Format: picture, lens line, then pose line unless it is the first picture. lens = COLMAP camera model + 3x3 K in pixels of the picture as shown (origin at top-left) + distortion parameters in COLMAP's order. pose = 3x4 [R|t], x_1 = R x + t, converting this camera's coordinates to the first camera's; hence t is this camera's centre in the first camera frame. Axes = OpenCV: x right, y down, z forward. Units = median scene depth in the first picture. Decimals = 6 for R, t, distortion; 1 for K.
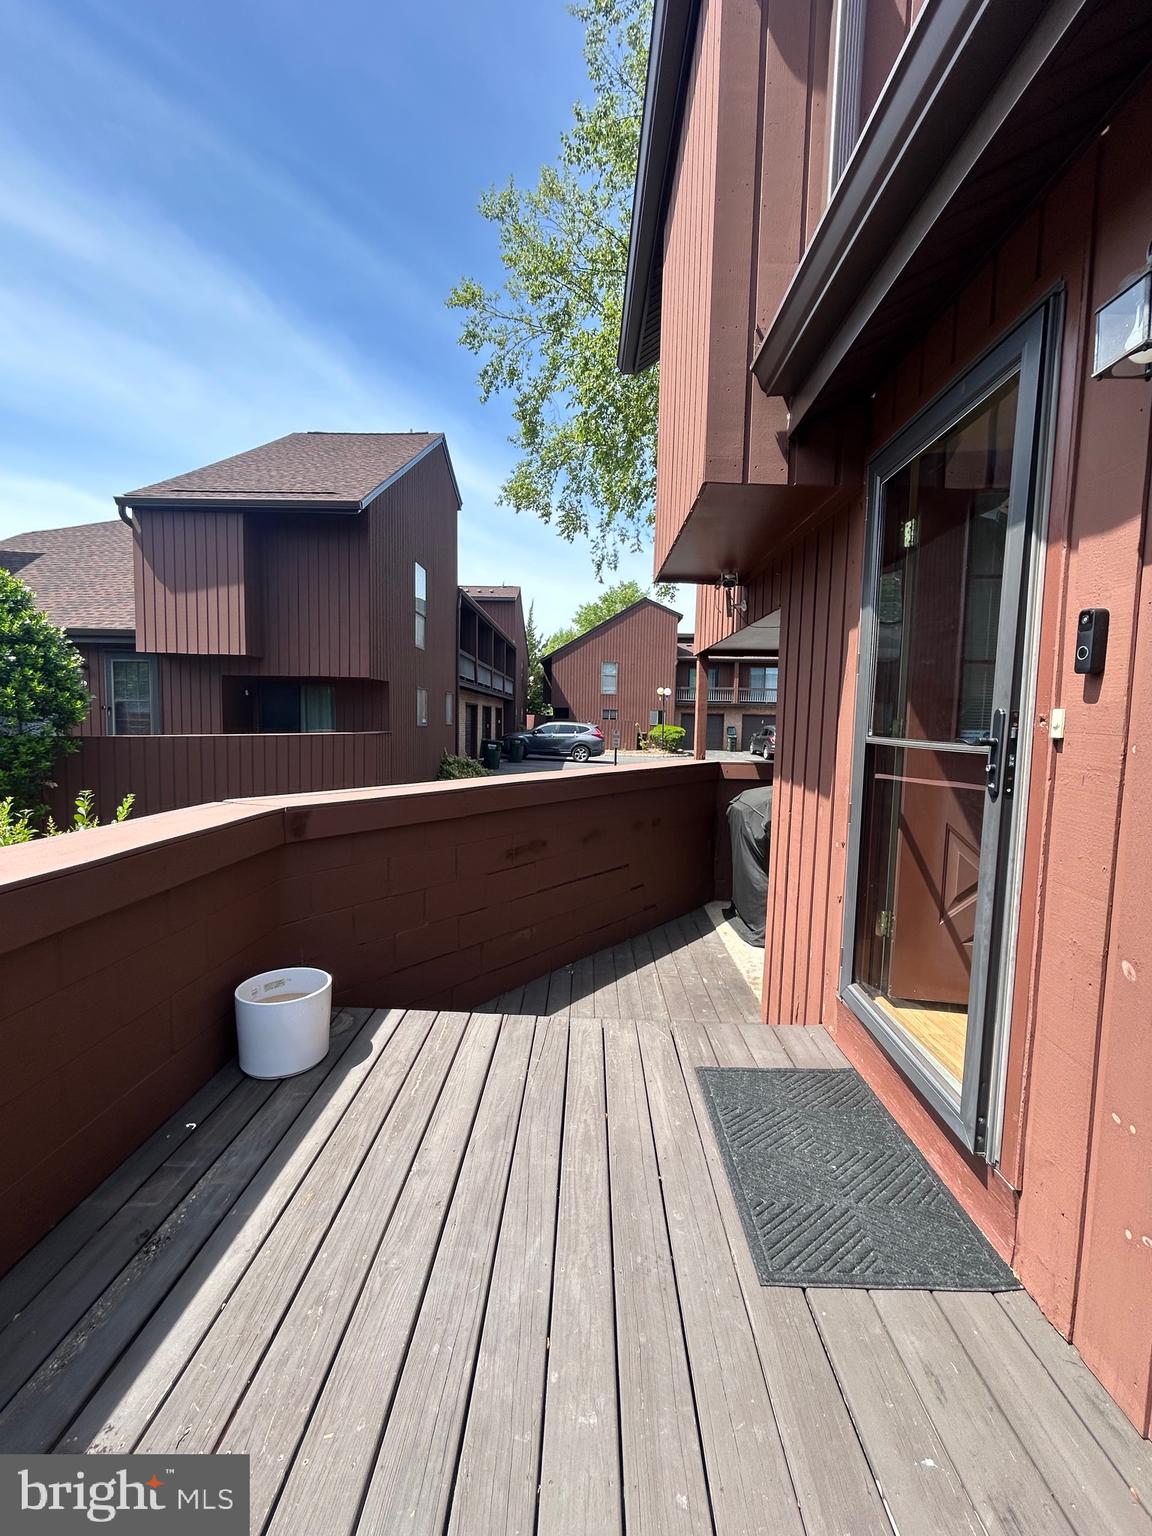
lens RADIAL K [[621.1, 0, 576.1], [0, 621.1, 766.6], [0, 0, 1]] dist [-0.004032, 0.000887]
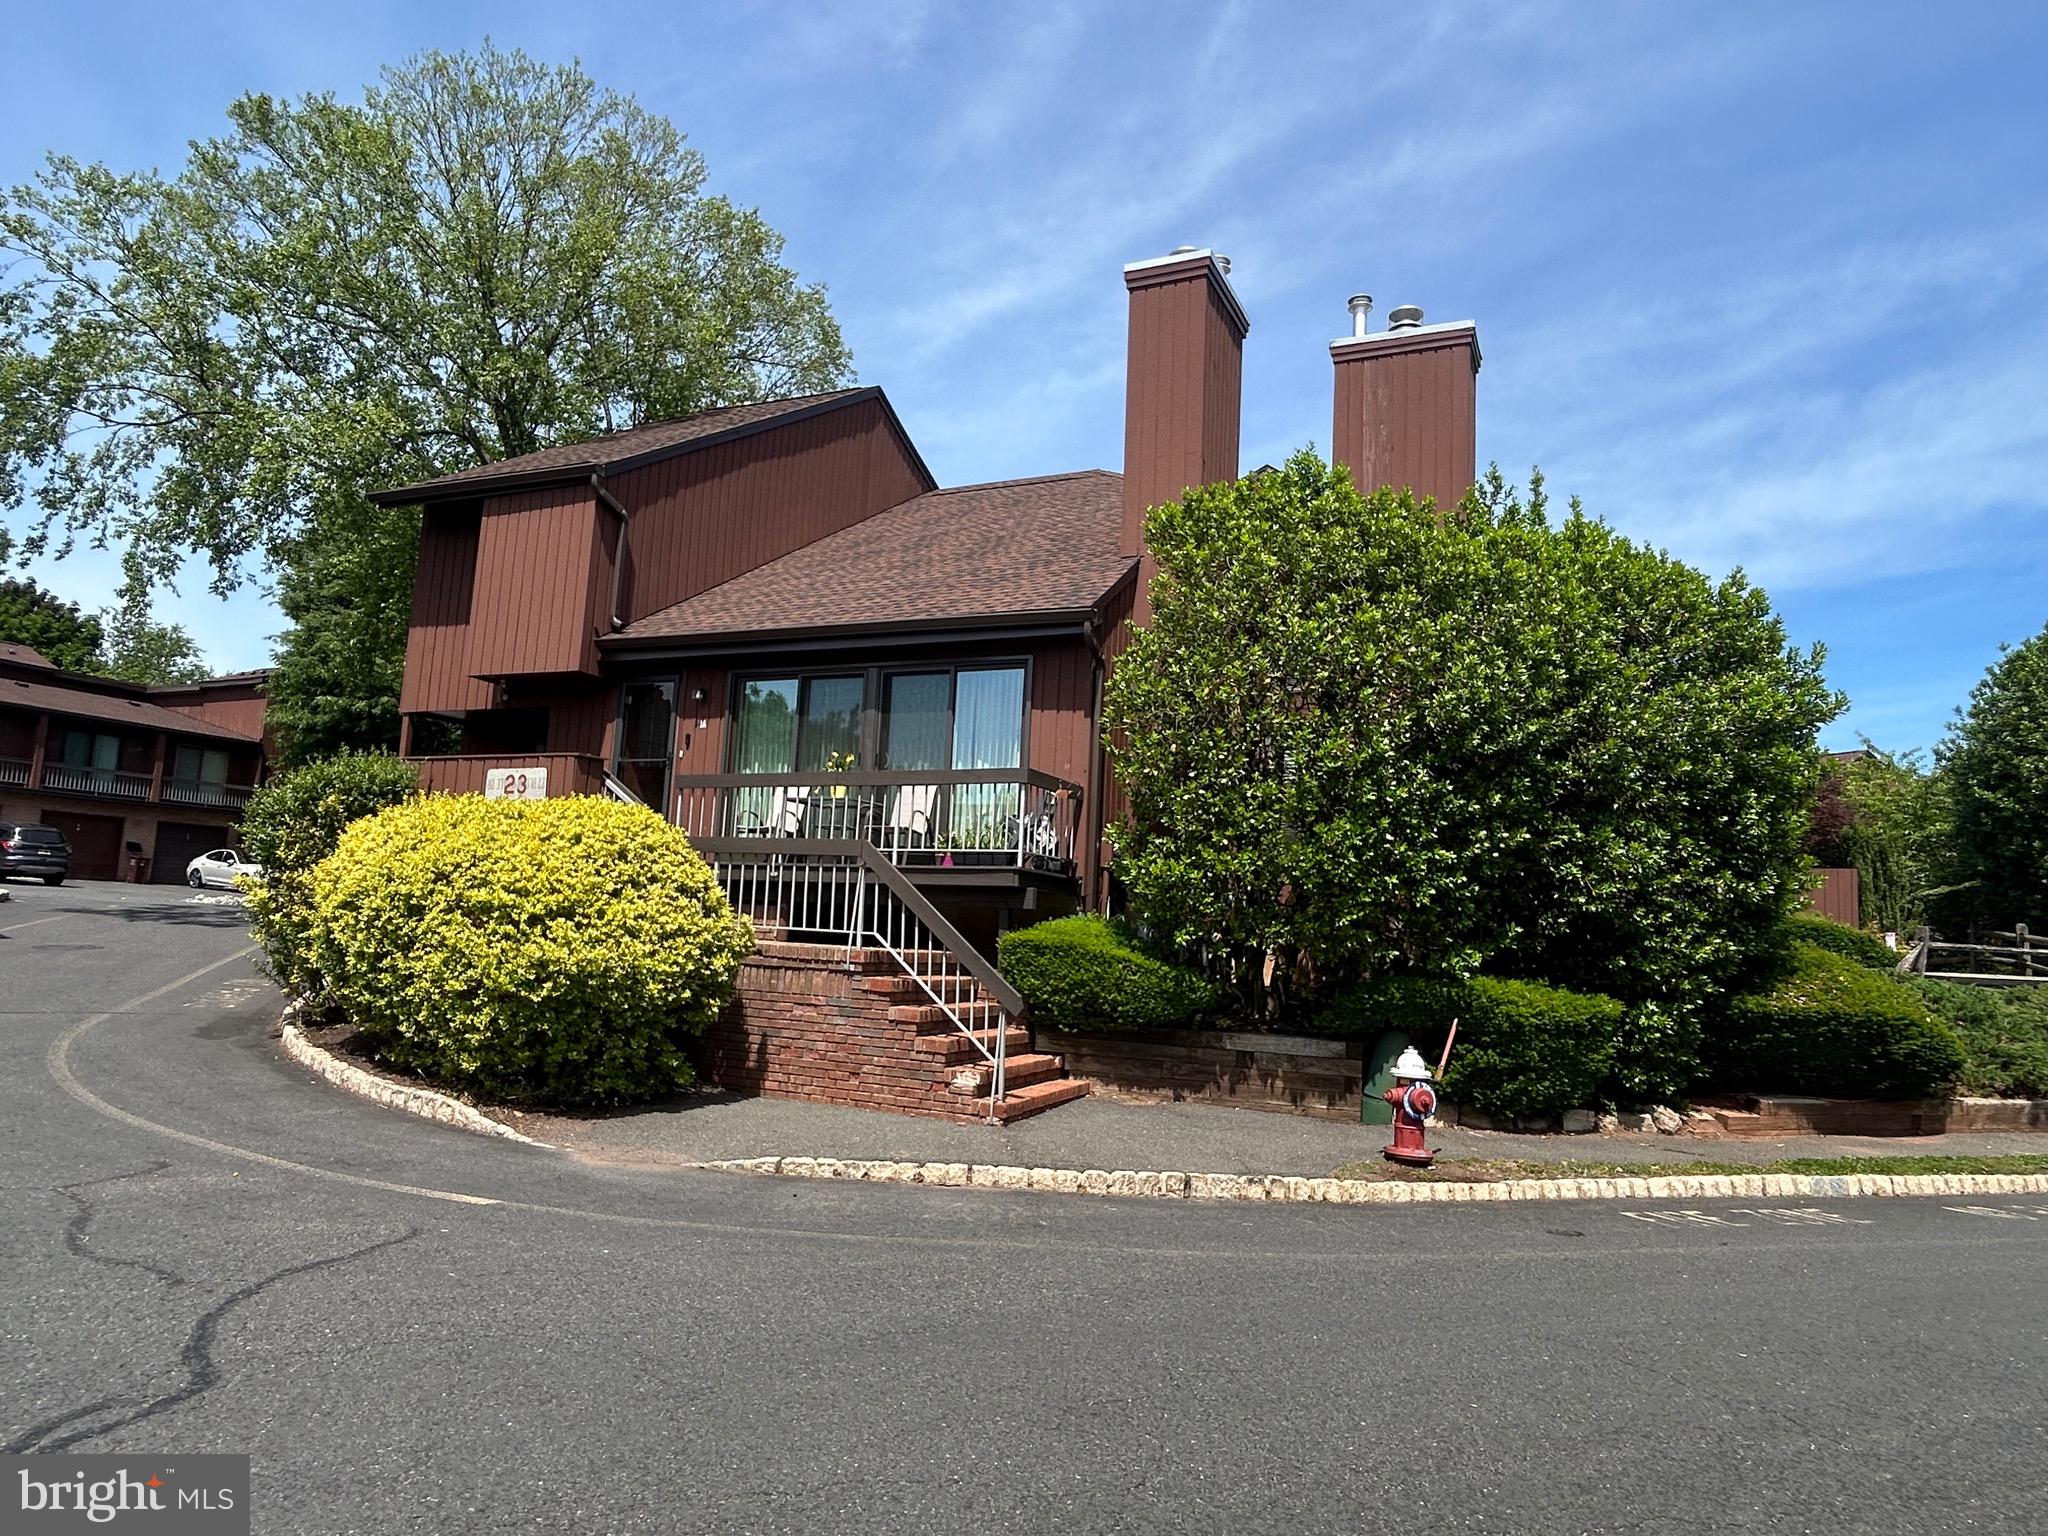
lens RADIAL K [[1187.4, 0, 1017.0], [0, 1187.4, 746.0], [0, 0, 1]] dist [0.019092, -0.004919]
pose [[0.386694, 0.135964, 0.912130, -0.970107], [0.031076, 0.986589, -0.160237, 0.207914], [-0.921684, 0.090308, 0.377283, -0.721456]]
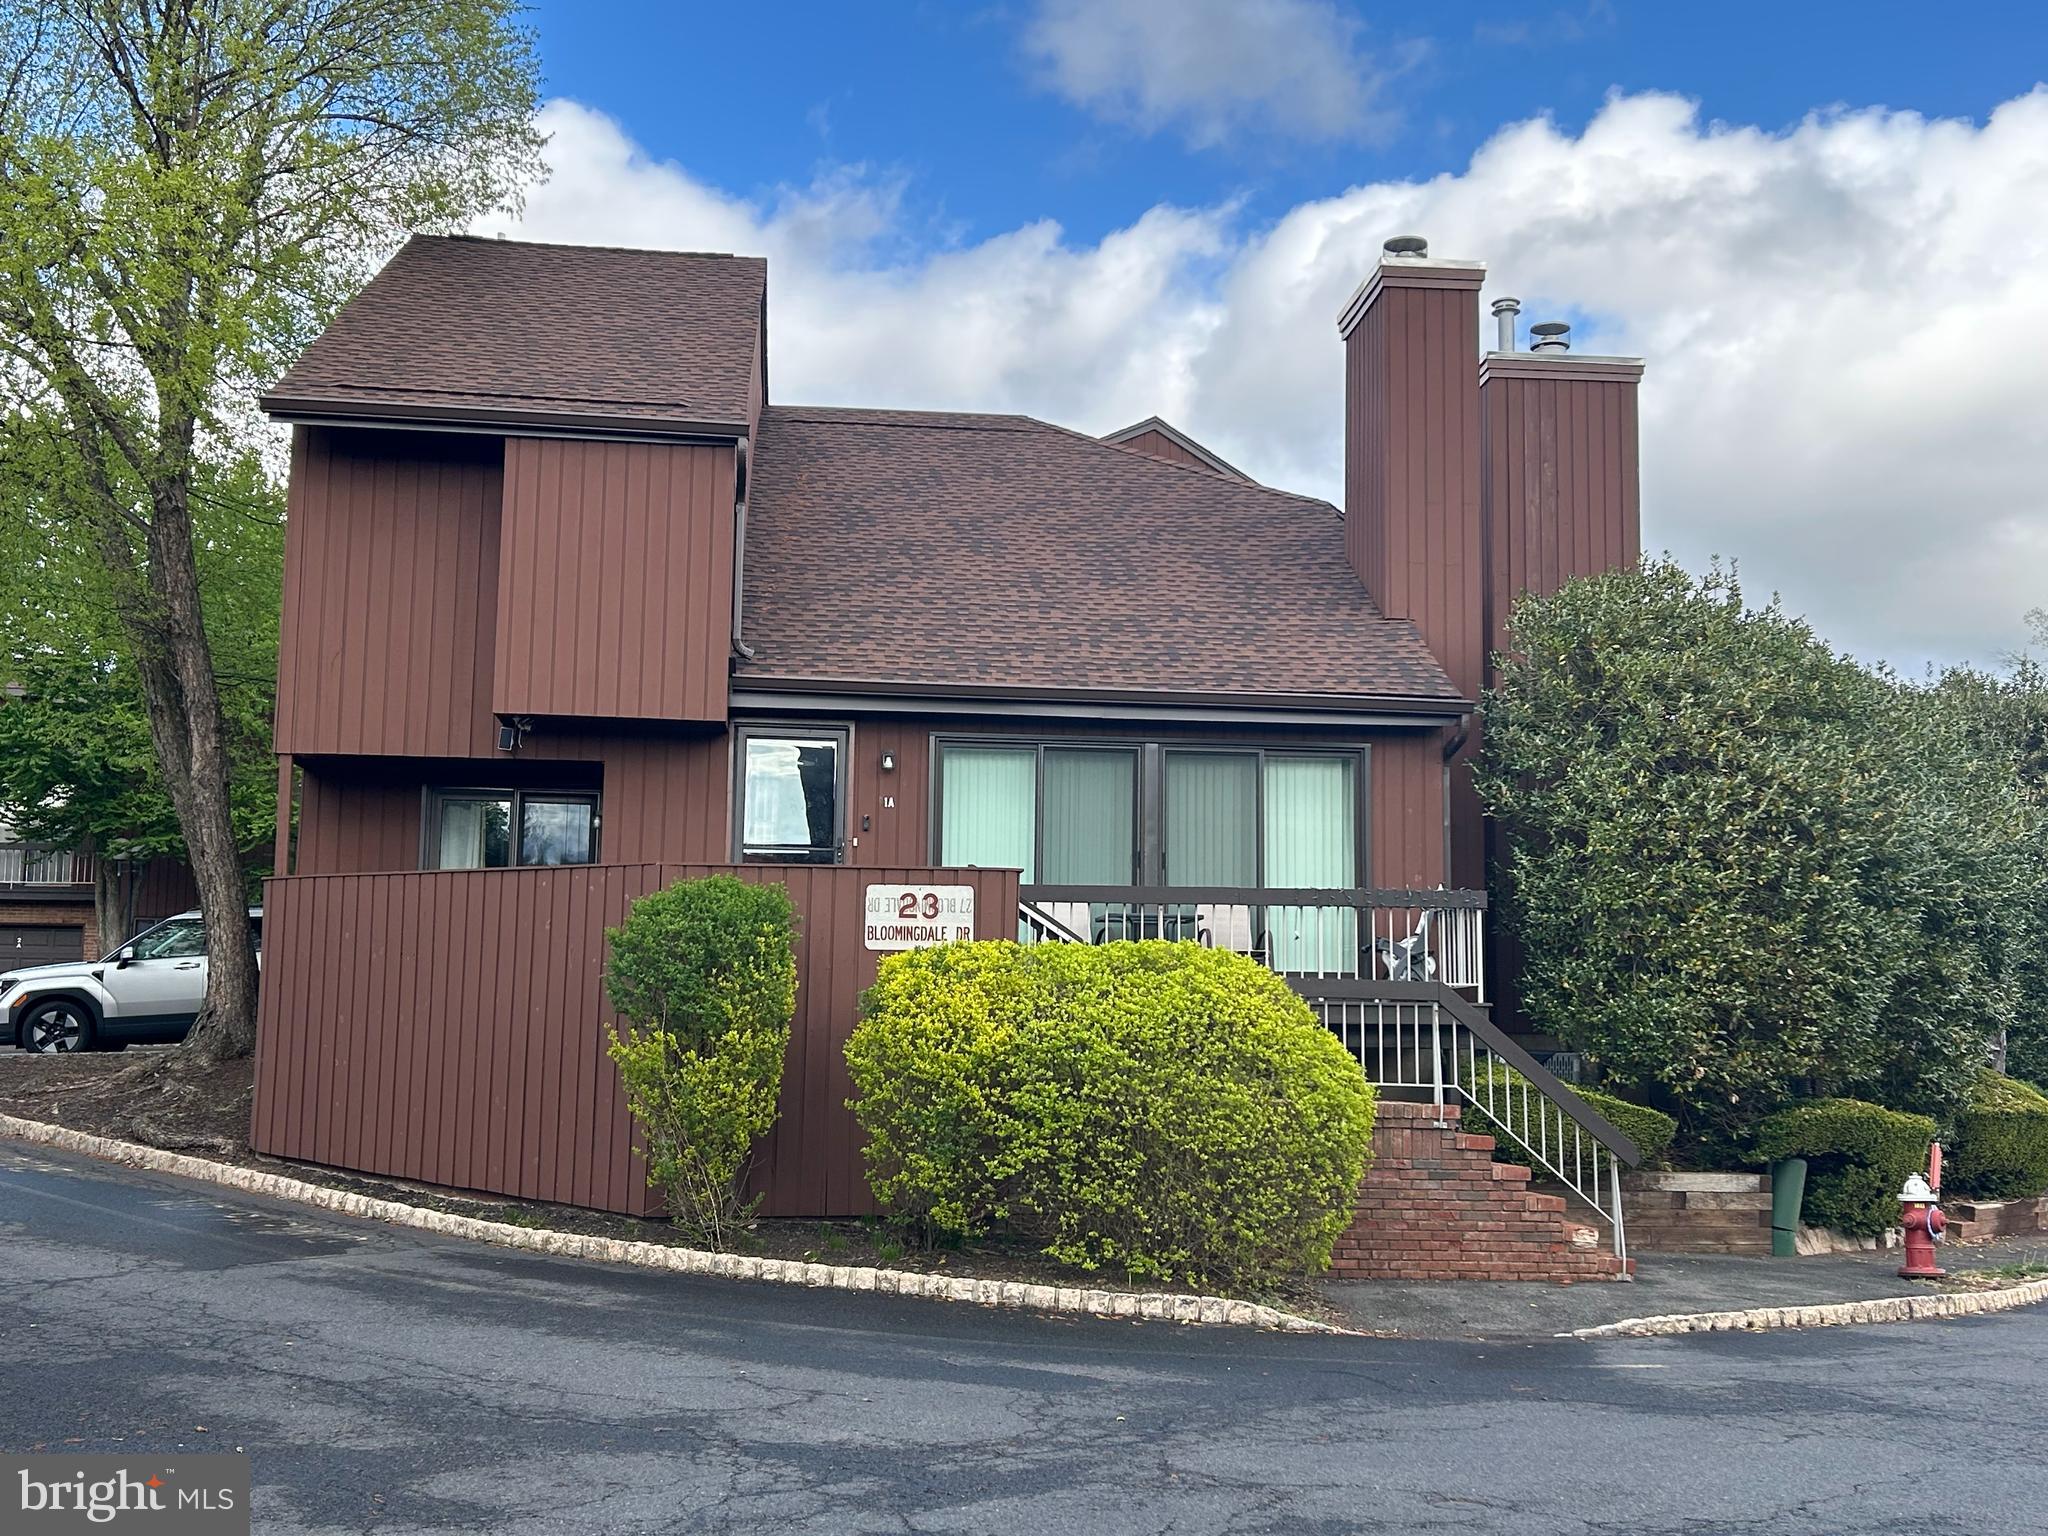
lens RADIAL K [[2054.8, 0, 1028.5], [0, 2054.8, 765.3], [0, 0, 1]] dist [0.059201, 0.000000]
pose [[-0.117696, 0.114289, 0.986451, -1.556741], [0.061338, 0.992295, -0.107648, 0.115984], [-0.991154, 0.047837, -0.123799, 0.194409]]
